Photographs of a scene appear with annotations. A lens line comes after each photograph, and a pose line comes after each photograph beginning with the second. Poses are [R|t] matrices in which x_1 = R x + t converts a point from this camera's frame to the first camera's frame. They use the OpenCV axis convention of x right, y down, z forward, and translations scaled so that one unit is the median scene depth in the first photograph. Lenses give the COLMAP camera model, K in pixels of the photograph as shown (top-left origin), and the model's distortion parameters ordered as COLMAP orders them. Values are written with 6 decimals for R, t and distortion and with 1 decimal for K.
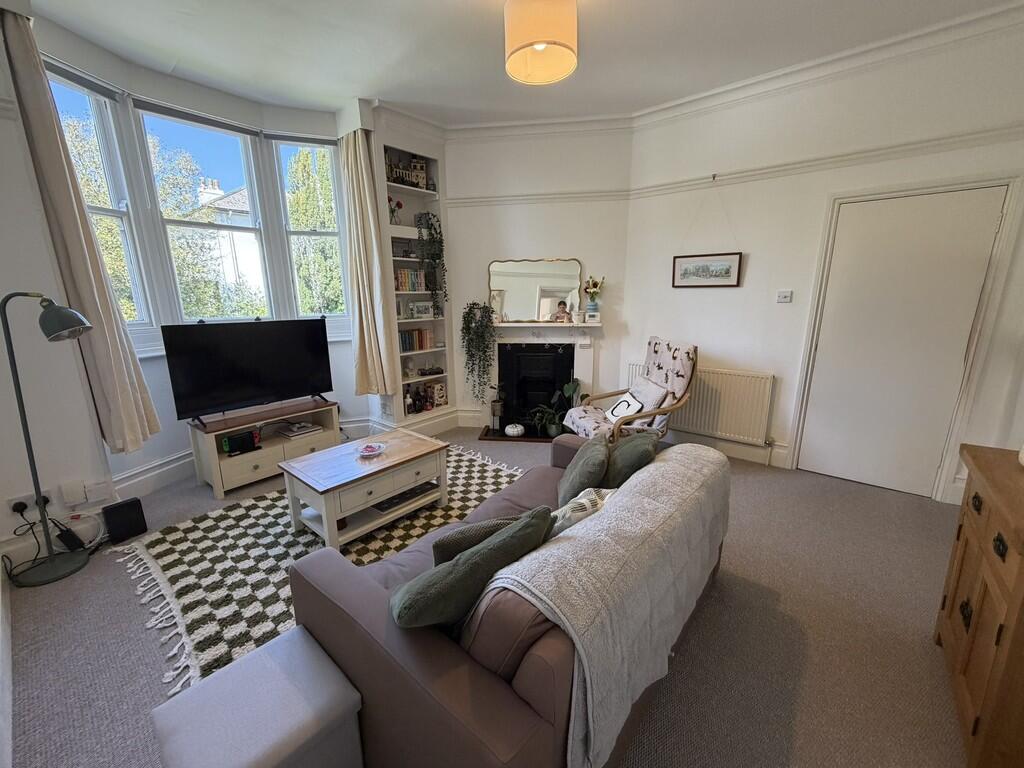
lens RADIAL K [[403.7, 0, 507.1], [0, 403.7, 385.4], [0, 0, 1]] dist [-0.003385, -0.000485]
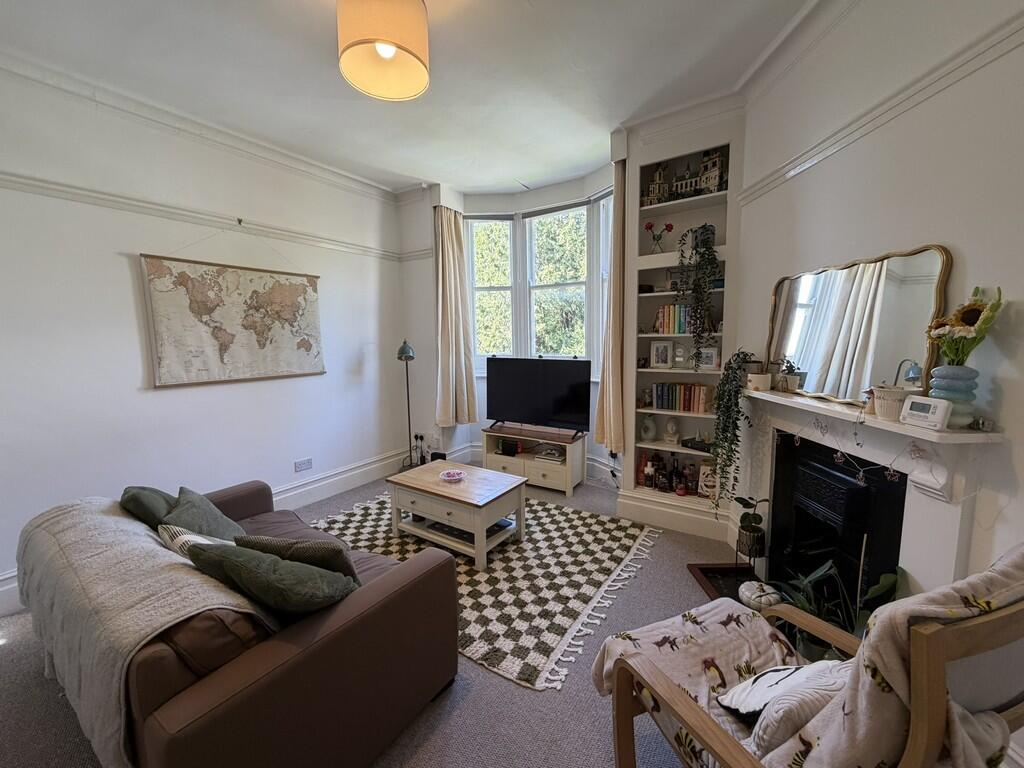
lens RADIAL K [[403.7, 0, 505.8], [0, 403.7, 384.7], [0, 0, 1]] dist [-0.003385, -0.000485]
pose [[0.111982, 0.126116, -0.985675, 0.566139], [-0.201329, 0.974222, 0.101778, -0.174667], [0.973102, 0.187047, 0.134486, 0.693737]]
